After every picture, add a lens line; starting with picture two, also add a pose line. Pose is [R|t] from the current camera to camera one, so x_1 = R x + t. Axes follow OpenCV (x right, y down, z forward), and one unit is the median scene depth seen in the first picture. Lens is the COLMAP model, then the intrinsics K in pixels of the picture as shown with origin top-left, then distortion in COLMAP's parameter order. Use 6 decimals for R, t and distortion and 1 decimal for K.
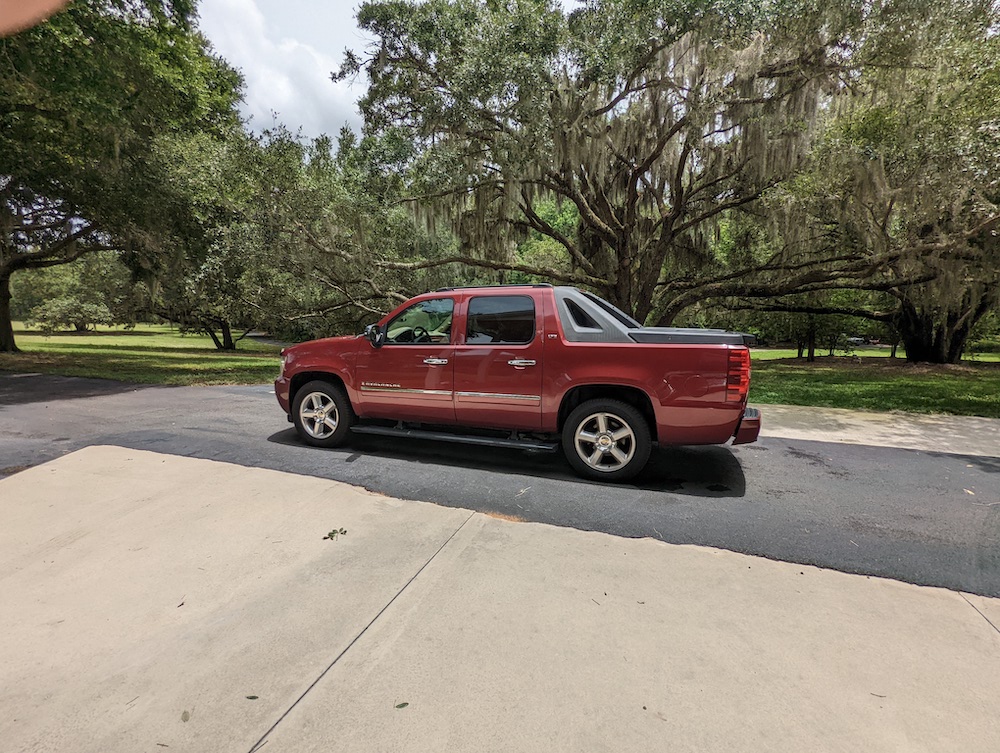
lens RADIAL K [[537.2, 0, 471.4], [0, 537.2, 388.0], [0, 0, 1]] dist [-0.006445, -0.001643]
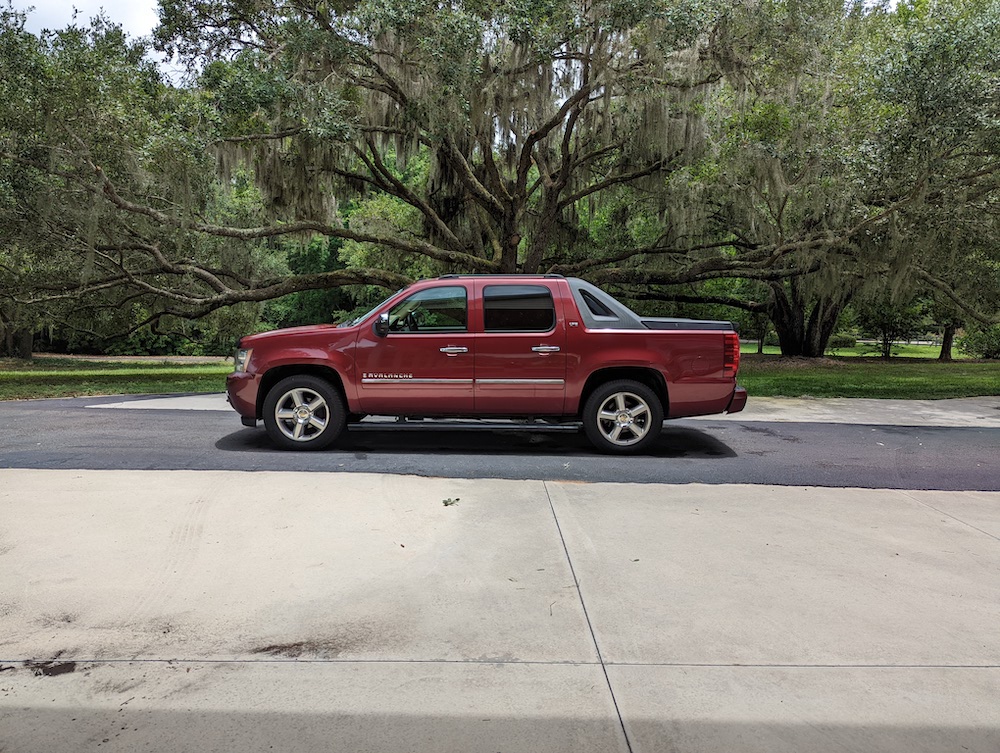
lens RADIAL K [[862.2, 0, 500.0], [0, 862.2, 376.5], [0, 0, 1]] dist [0.070104, -0.062997]
pose [[0.918493, -0.022344, 0.394806, -0.641515], [0.040677, 0.998445, -0.038126, 0.065943], [-0.393340, 0.051078, 0.917973, -0.504130]]
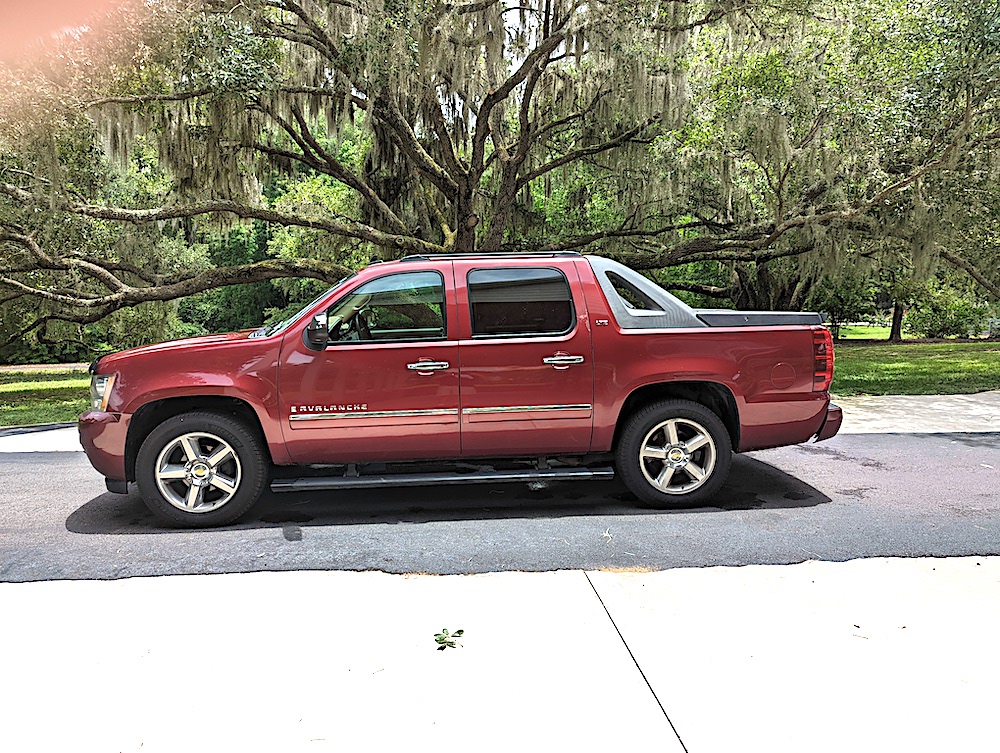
lens RADIAL K [[812.6, 0, 516.3], [0, 812.6, 377.2], [0, 0, 1]] dist [0.053937, -0.053824]
pose [[0.873356, -0.061309, 0.483208, -0.477095], [0.078711, 0.996772, -0.015795, -0.011738], [-0.480680, 0.051829, 0.875363, 0.074037]]
